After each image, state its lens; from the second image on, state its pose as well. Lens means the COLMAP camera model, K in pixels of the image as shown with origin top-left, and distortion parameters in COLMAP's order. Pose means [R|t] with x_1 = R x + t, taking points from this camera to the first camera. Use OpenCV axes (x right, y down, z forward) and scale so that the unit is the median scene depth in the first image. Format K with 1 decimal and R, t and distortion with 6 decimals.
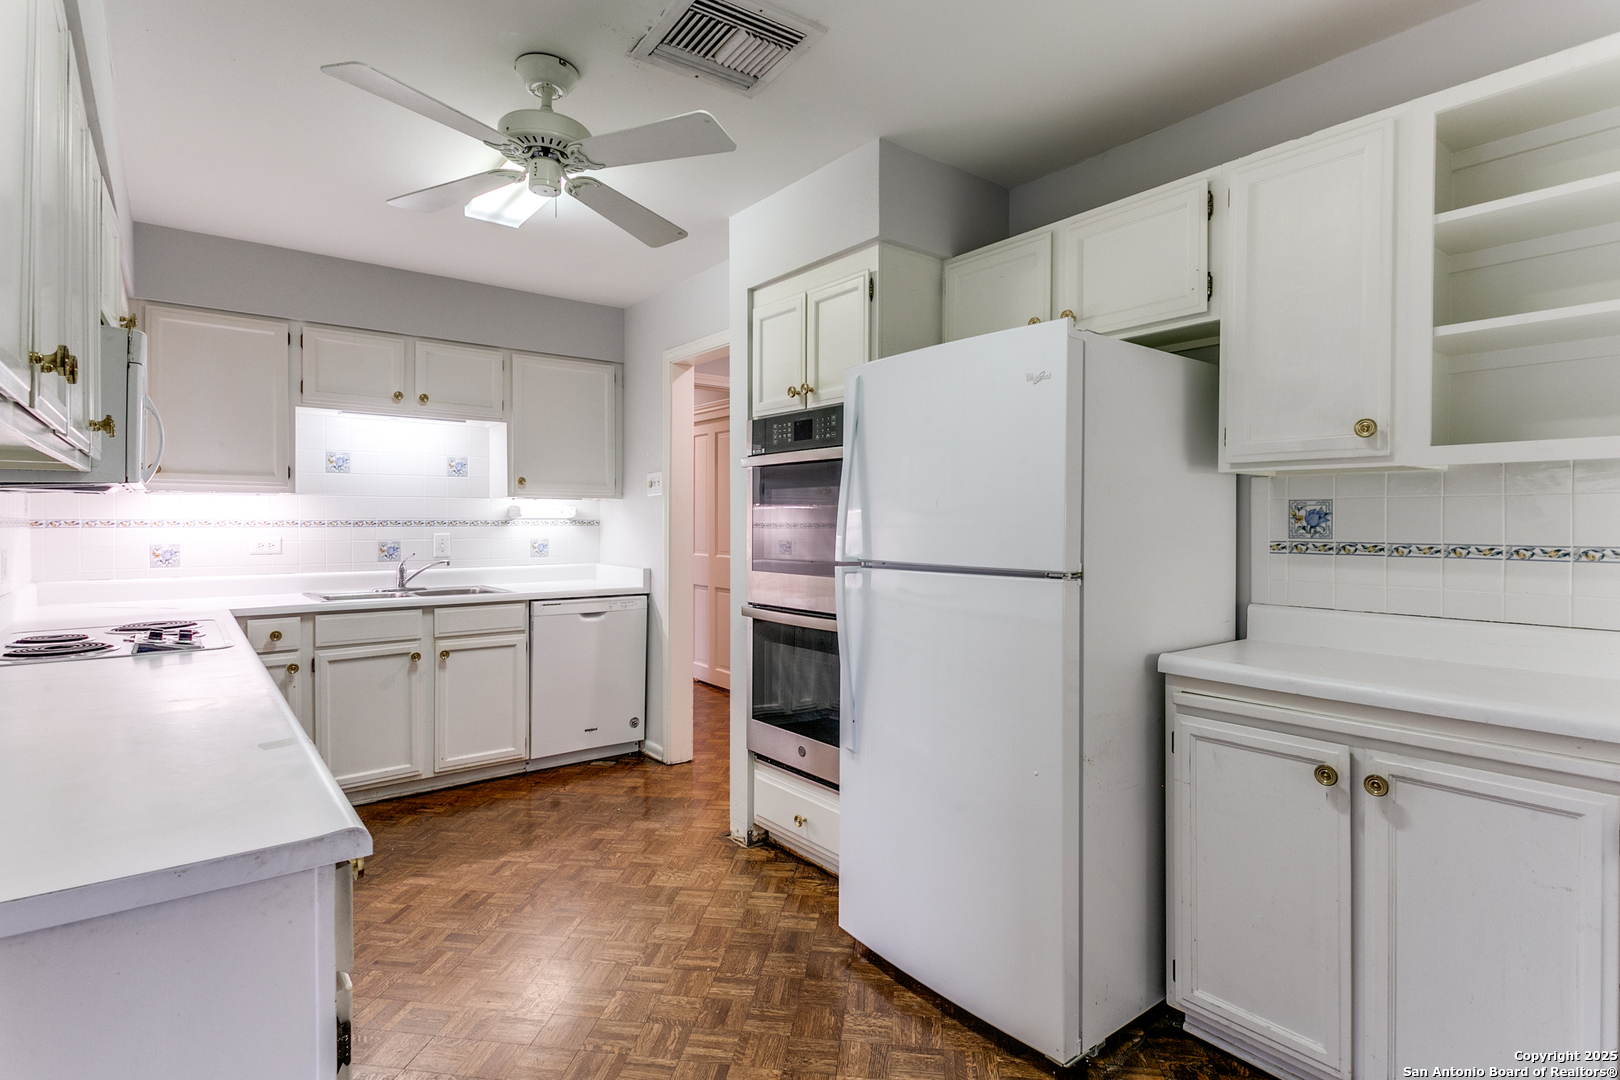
lens RADIAL K [[782.9, 0, 814.7], [0, 782.9, 535.8], [0, 0, 1]] dist [0.002199, -0.000603]
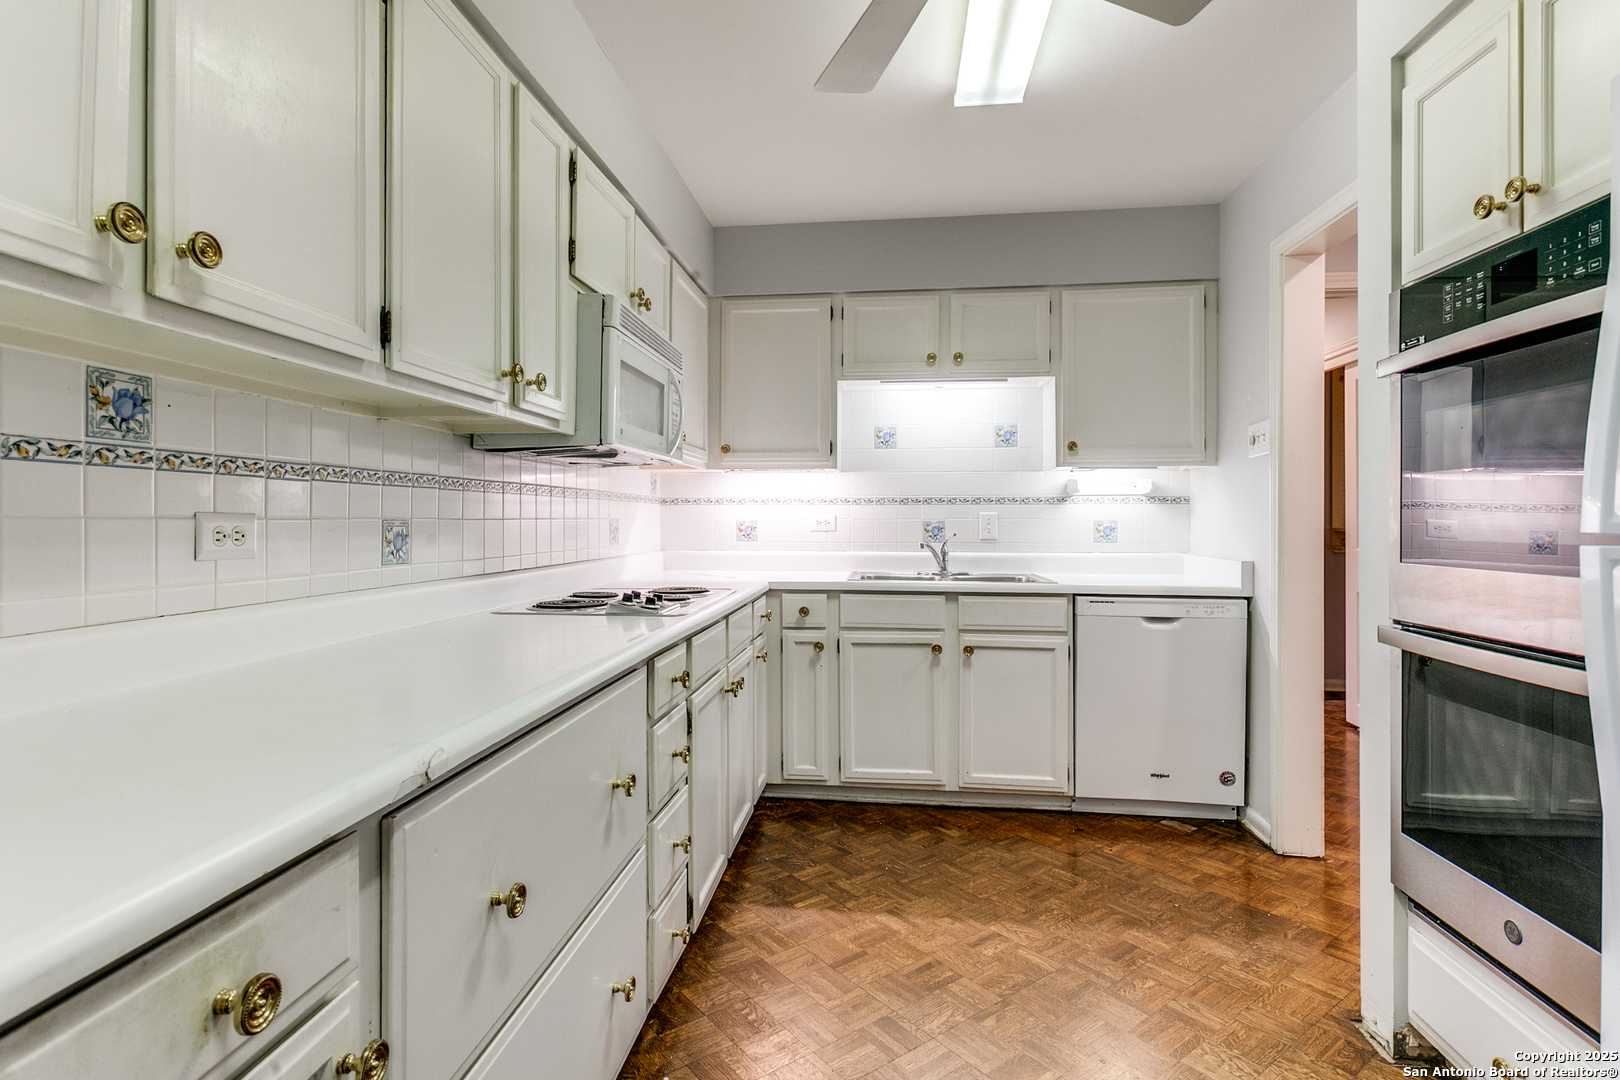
lens RADIAL K [[804.7, 0, 799.4], [0, 804.7, 518.8], [0, 0, 1]] dist [0.014656, -0.007557]
pose [[0.696573, -0.002705, -0.717481, 0.029540], [-0.011063, 0.999834, -0.014510, 0.022945], [0.717401, 0.018045, 0.696427, 0.255243]]
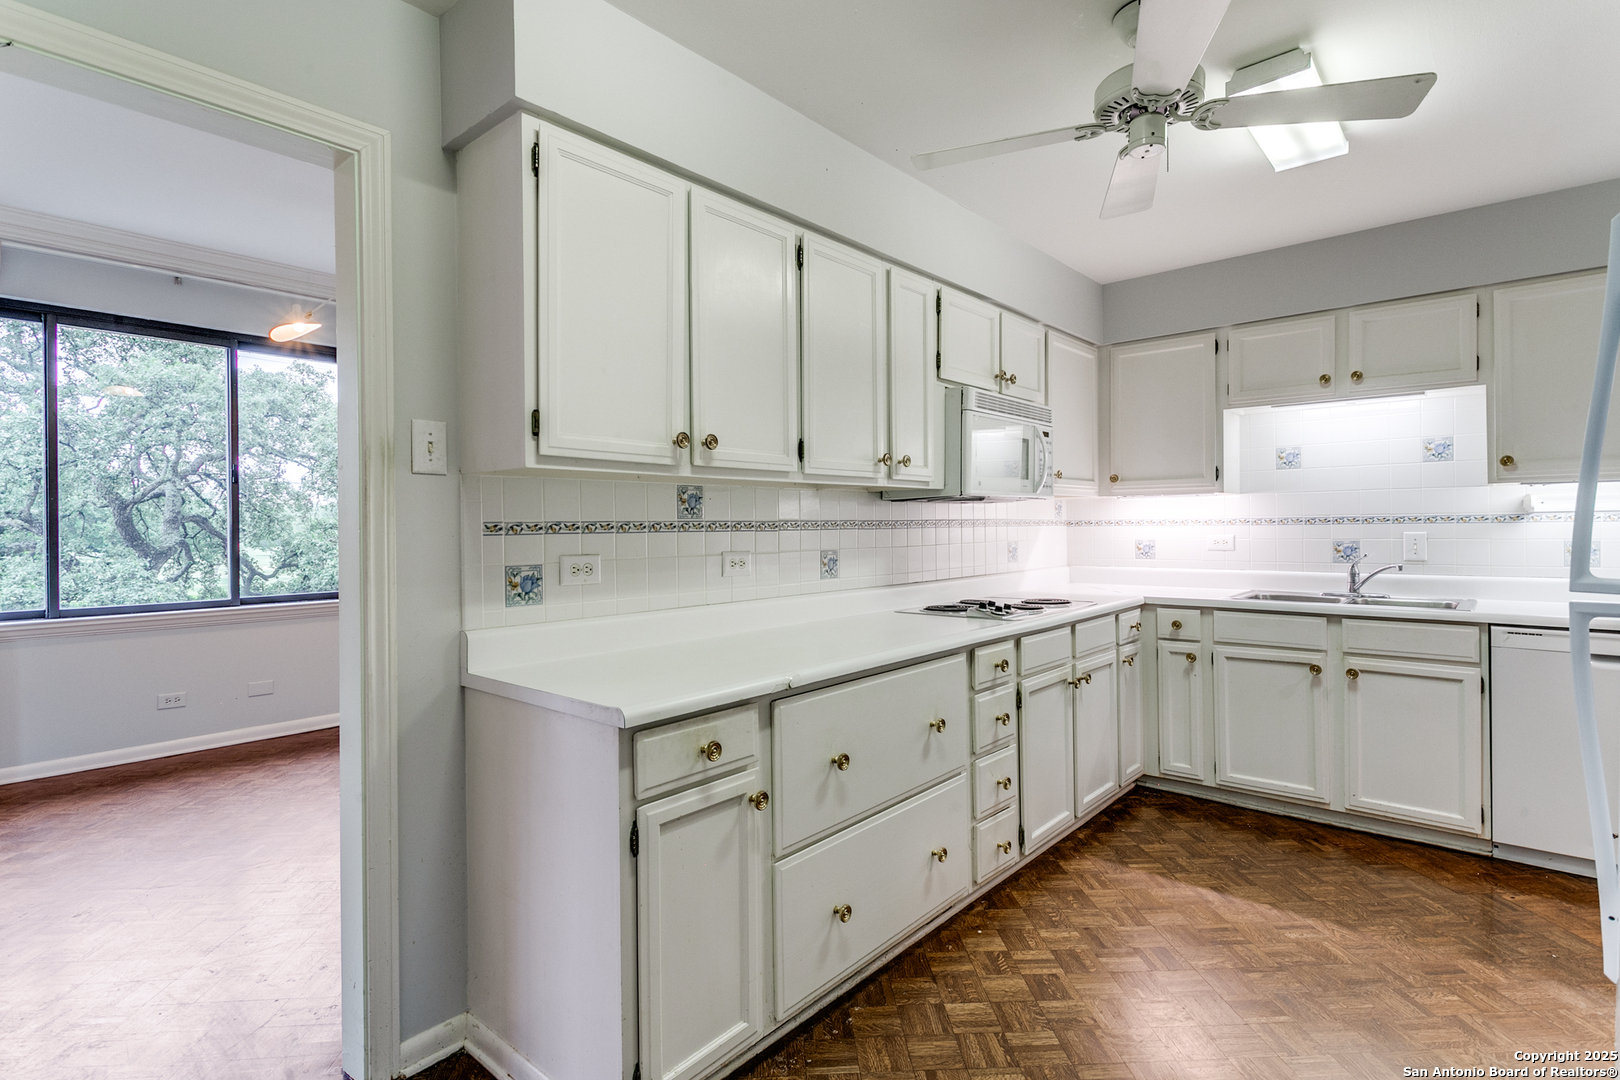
lens RADIAL K [[811.3, 0, 826.1], [0, 811.3, 533.0], [0, 0, 1]] dist [0.002125, -0.000235]
pose [[0.188339, 0.006573, -0.982082, 0.290996], [-0.006733, 0.999963, 0.005401, -0.002961], [0.982081, 0.005595, 0.188377, 0.269271]]
